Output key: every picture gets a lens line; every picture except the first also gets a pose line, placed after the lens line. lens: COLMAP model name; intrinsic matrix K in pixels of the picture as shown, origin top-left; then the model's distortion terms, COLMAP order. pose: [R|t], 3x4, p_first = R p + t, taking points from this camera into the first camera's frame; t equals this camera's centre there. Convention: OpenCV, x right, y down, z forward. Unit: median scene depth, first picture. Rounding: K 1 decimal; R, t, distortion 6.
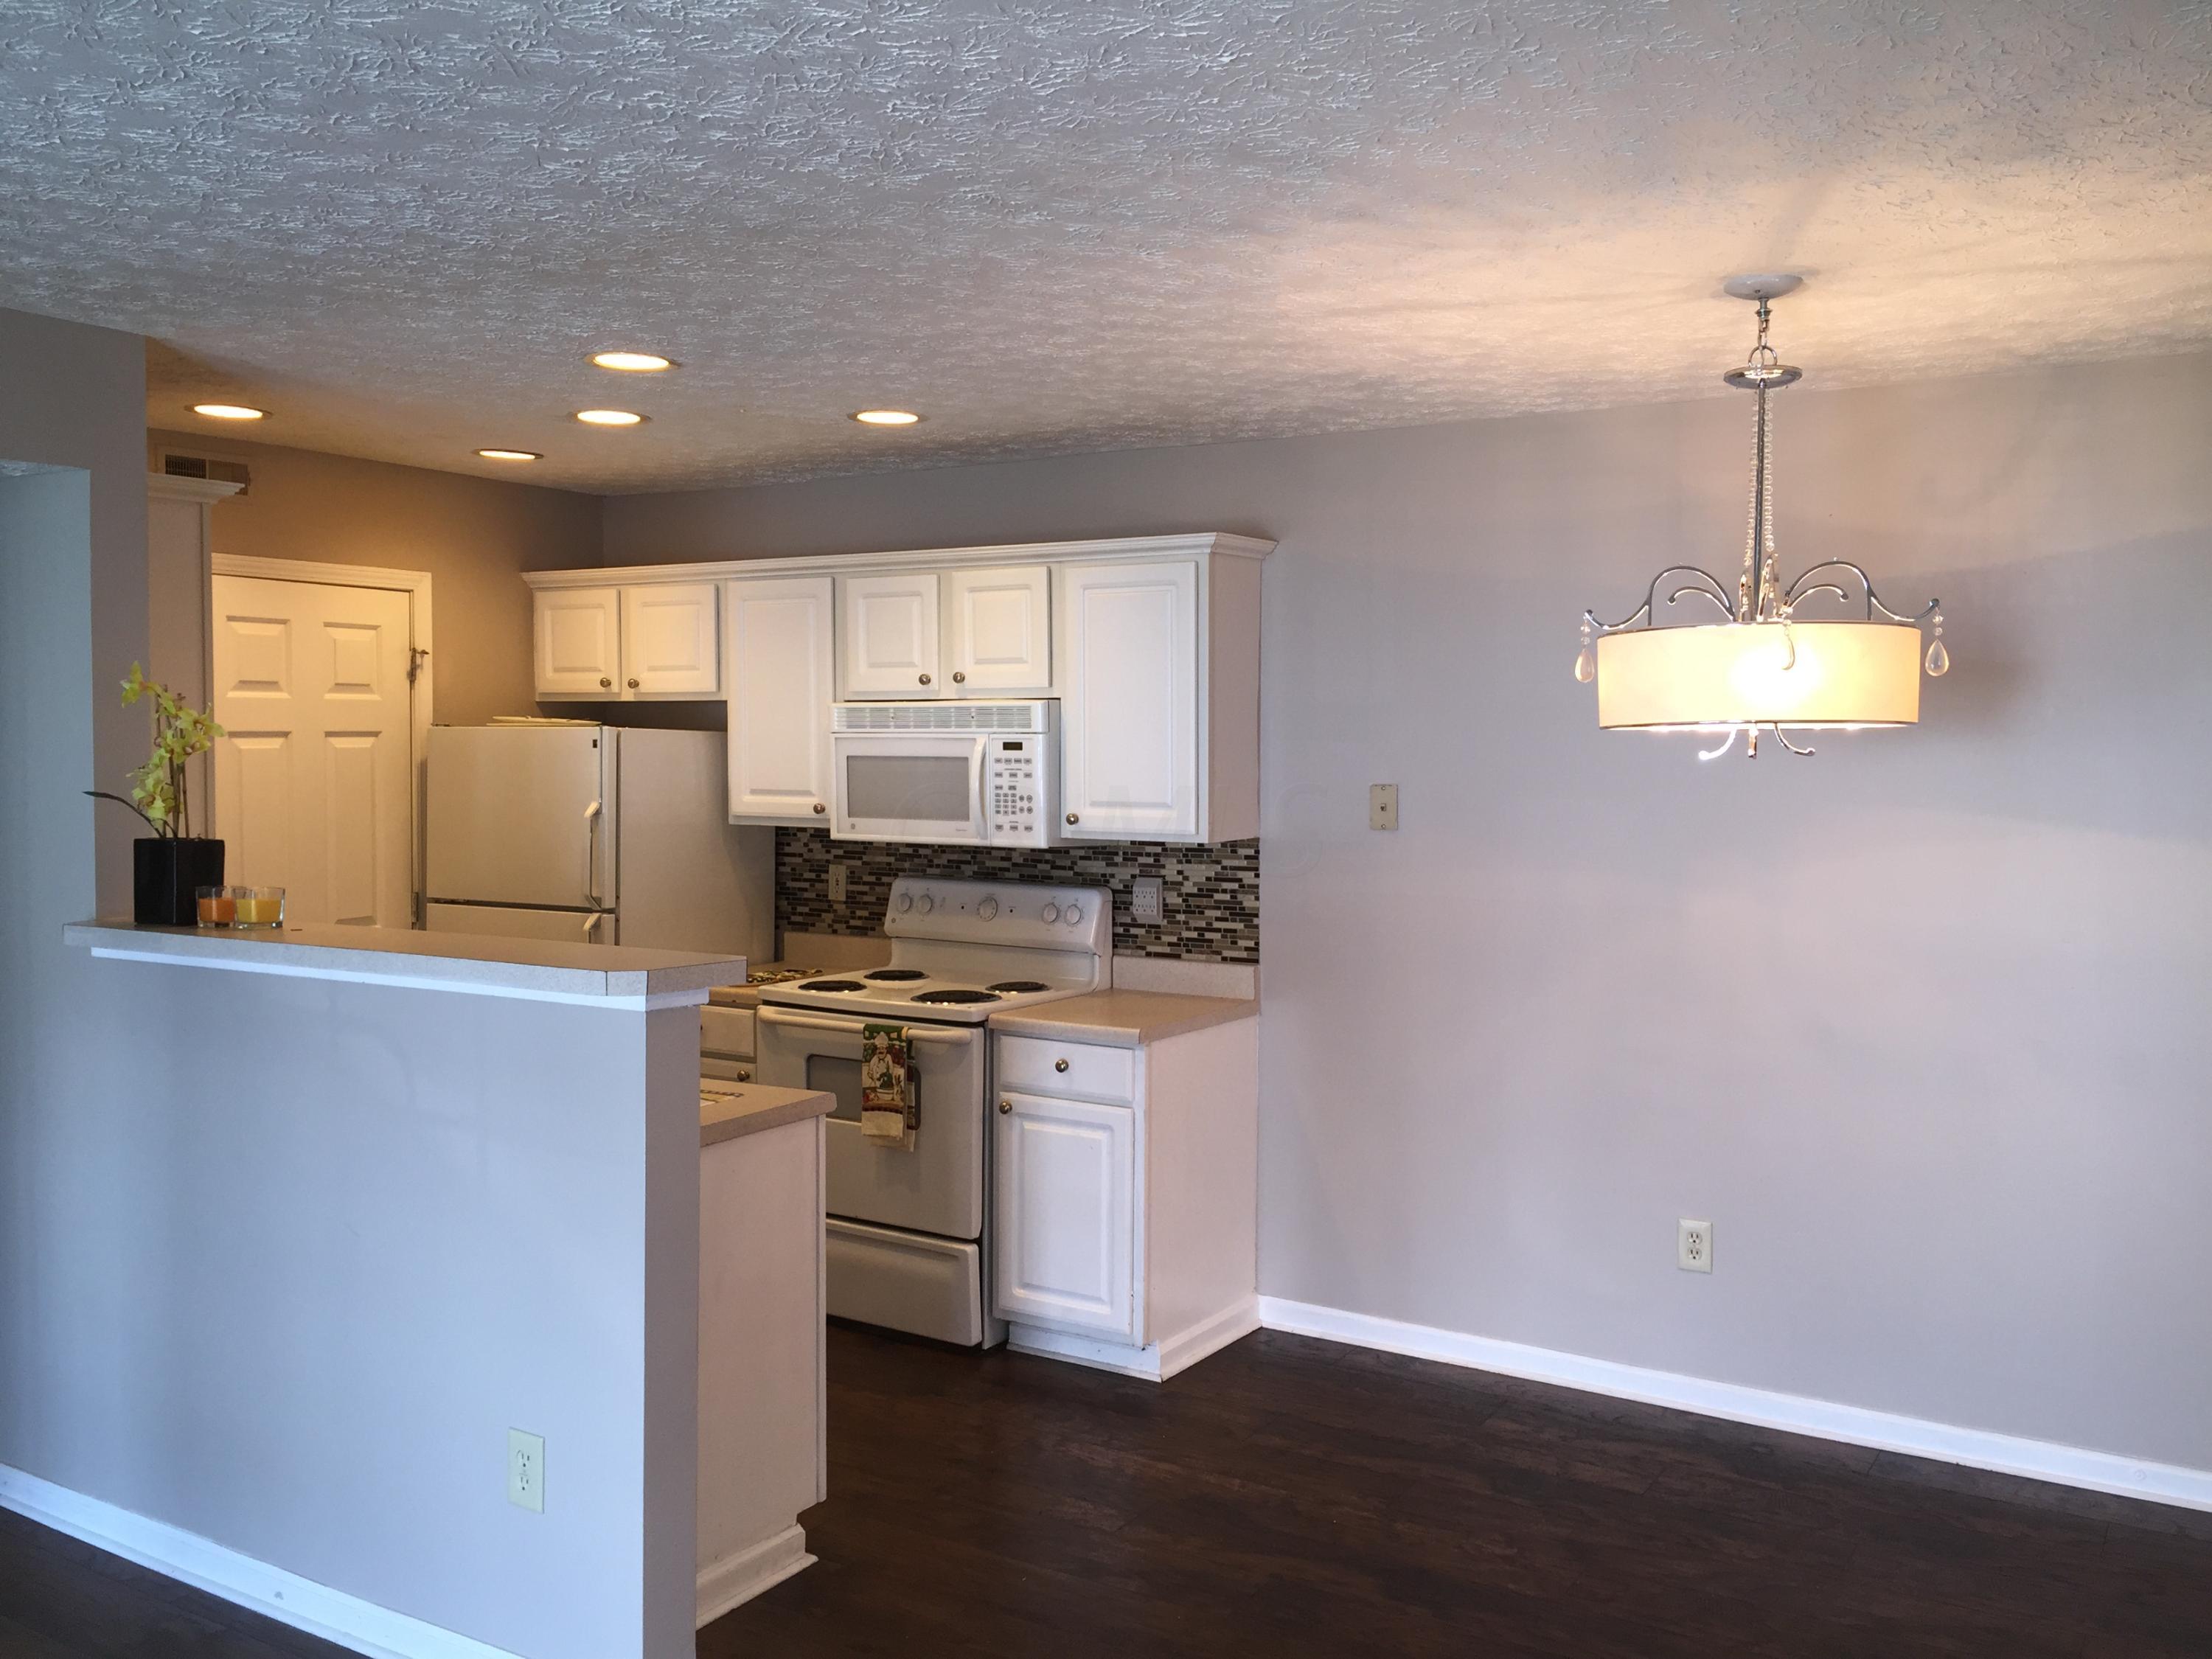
lens RADIAL K [[1891.0, 0, 1103.1], [0, 1891.0, 821.5], [0, 0, 1]] dist [0.070585, -0.072616]
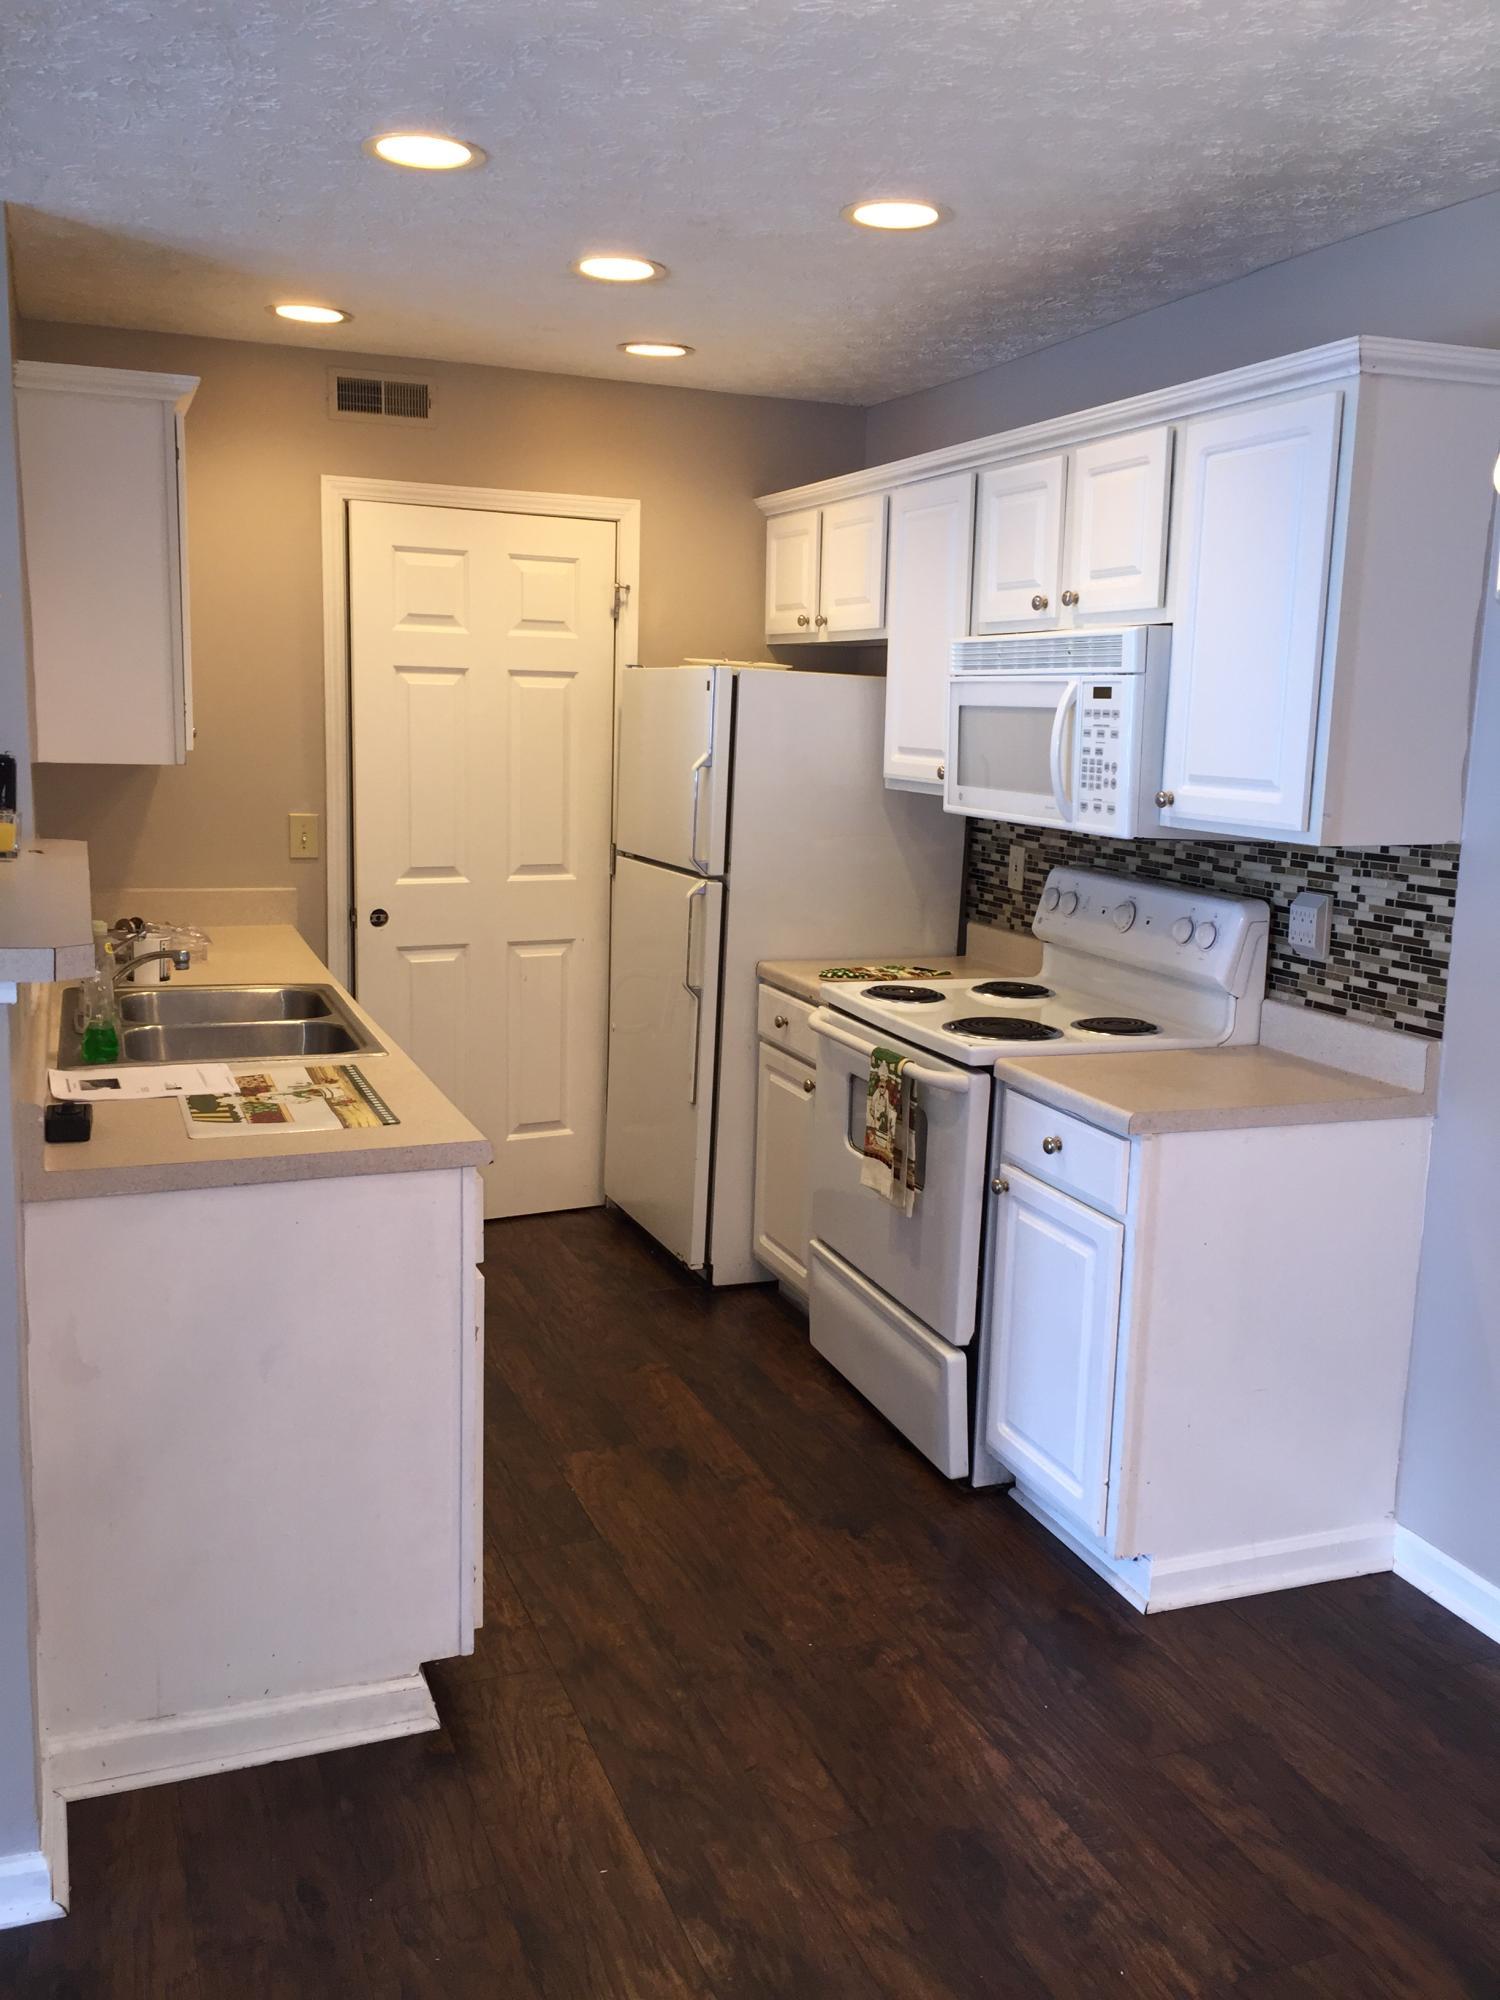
lens RADIAL K [[1709.8, 0, 744.0], [0, 1709.8, 993.9], [0, 0, 1]] dist [0.070585, -0.072616]
pose [[0.801066, 0.120583, -0.586304, 0.245530], [-0.053880, 0.990049, 0.130002, -0.004362], [0.596146, -0.072550, 0.799592, 0.403977]]
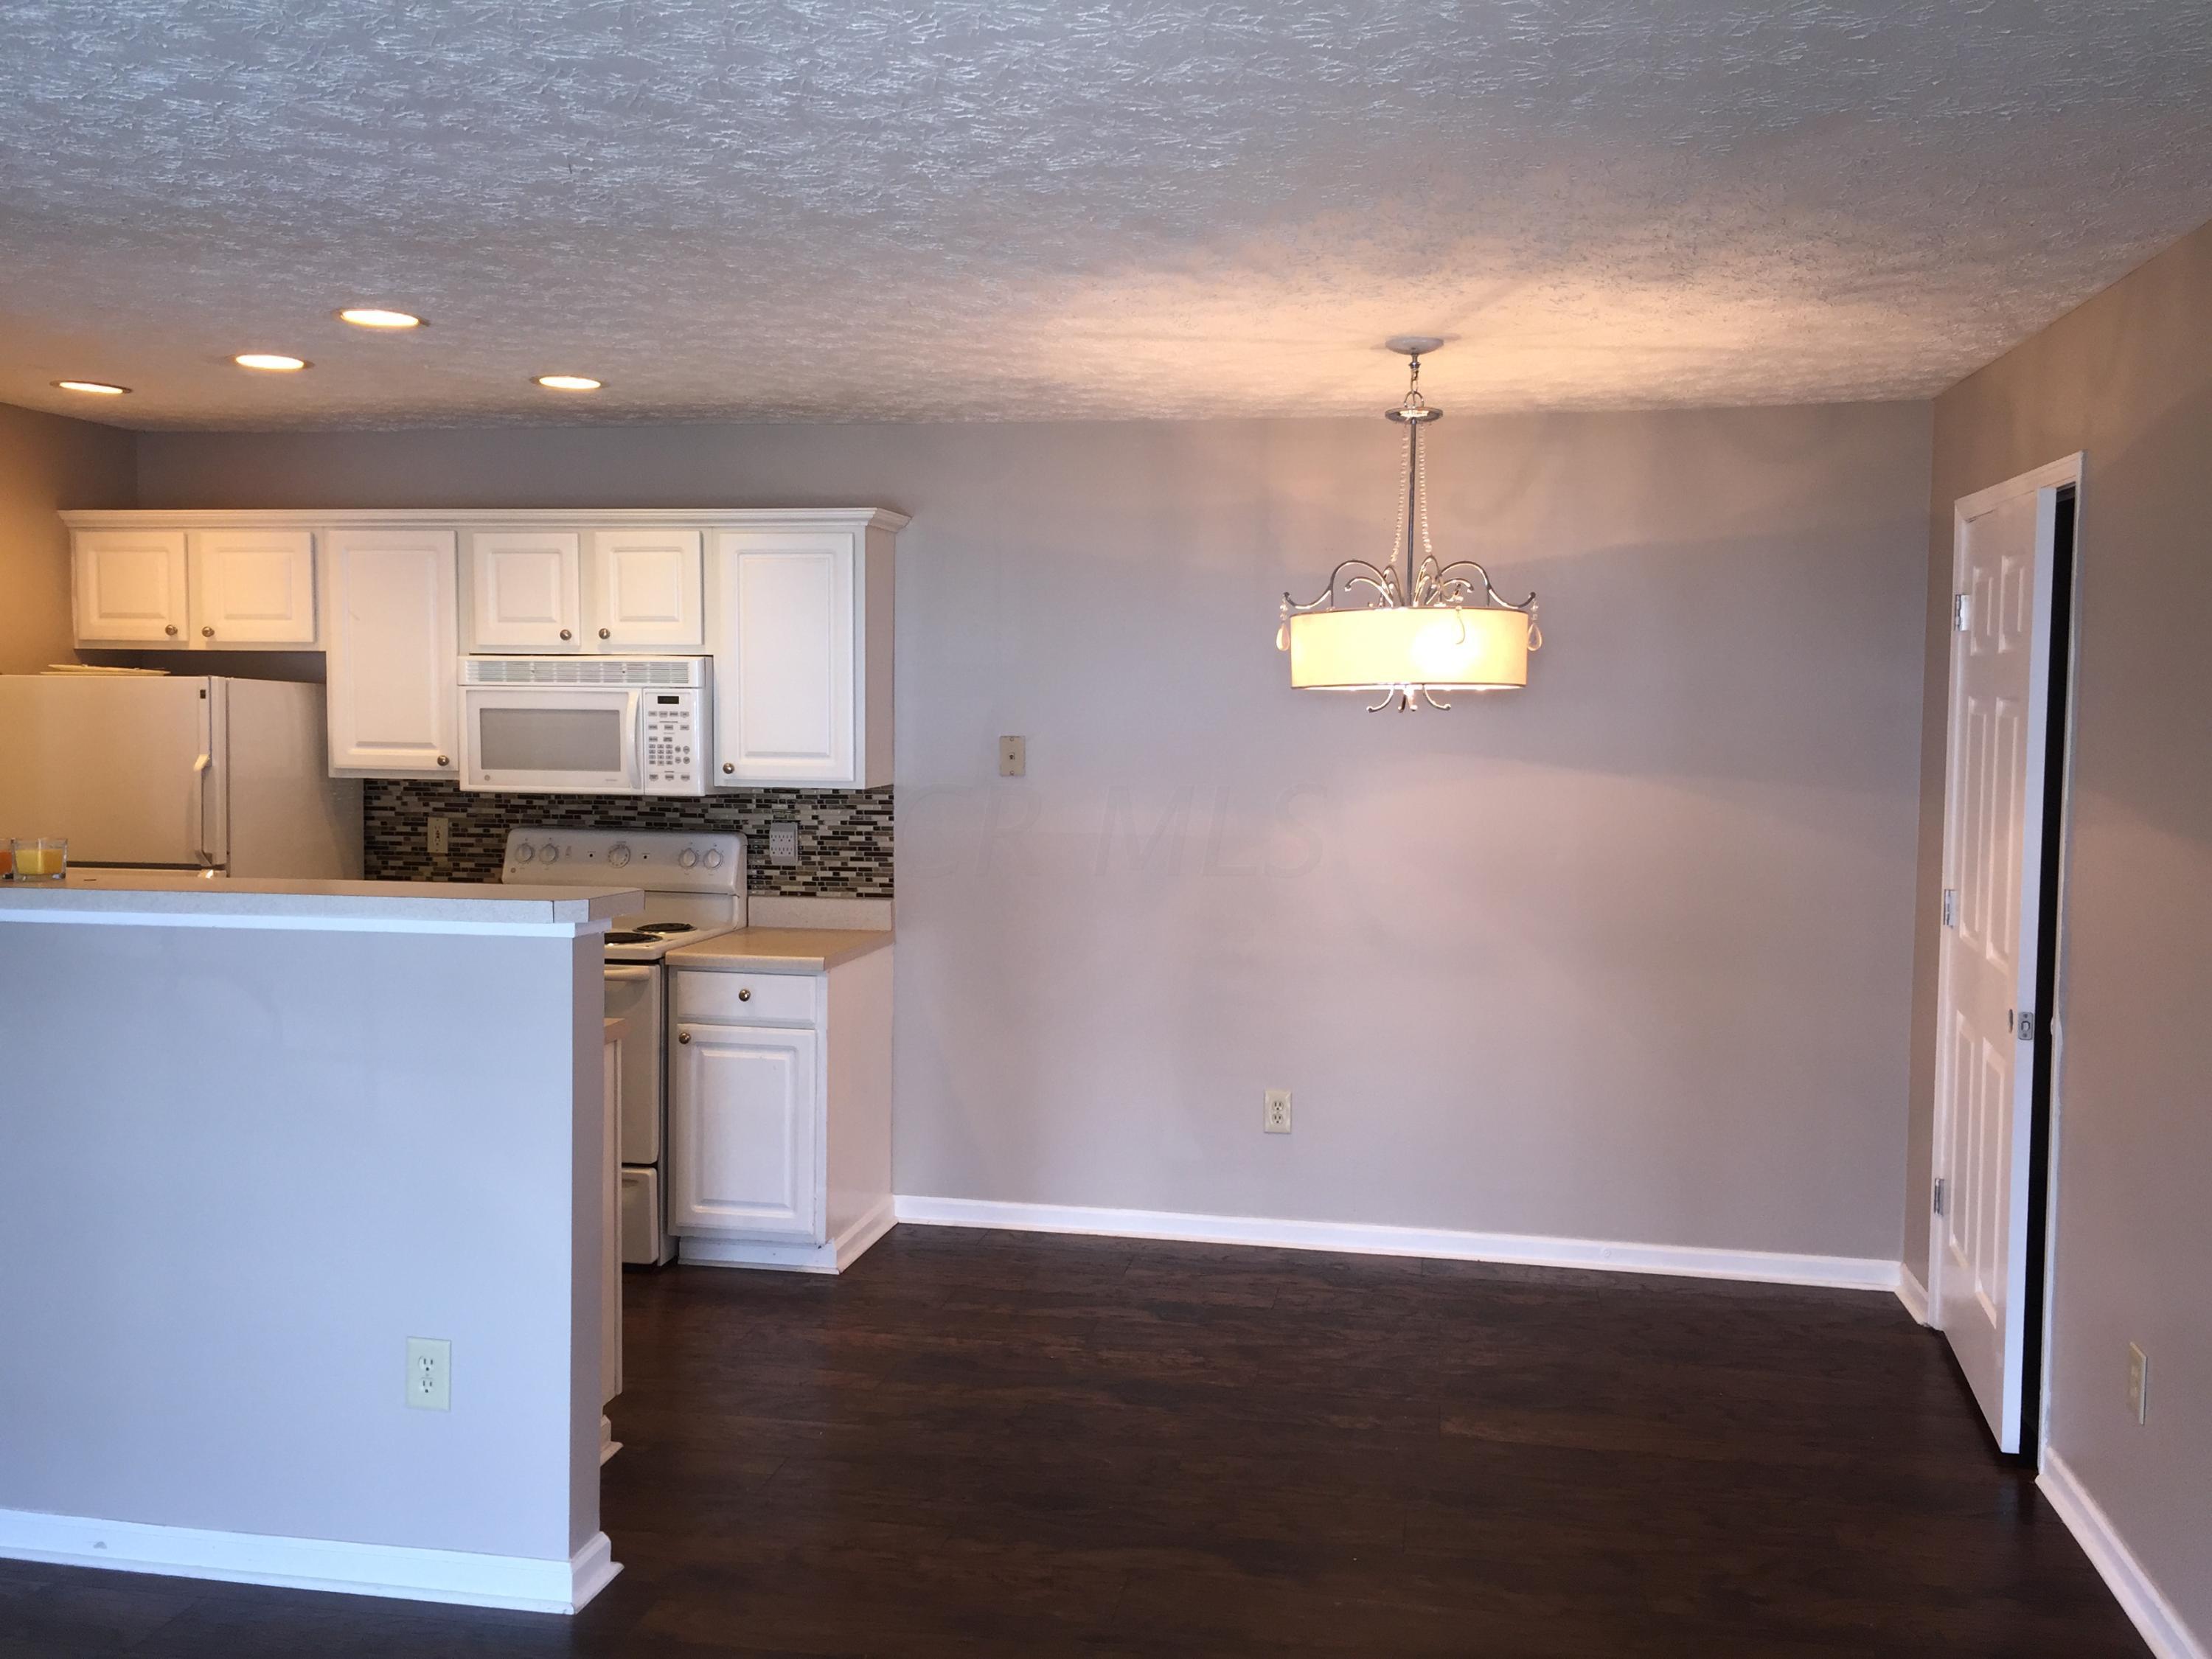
lens RADIAL K [[1891.0, 0, 1105.7], [0, 1891.0, 821.3], [0, 0, 1]] dist [0.070585, -0.072616]
pose [[0.930781, -0.017108, 0.365177, -0.215304], [0.009634, 0.999705, 0.022281, 0.006928], [-0.365450, -0.017221, 0.930671, -0.081158]]
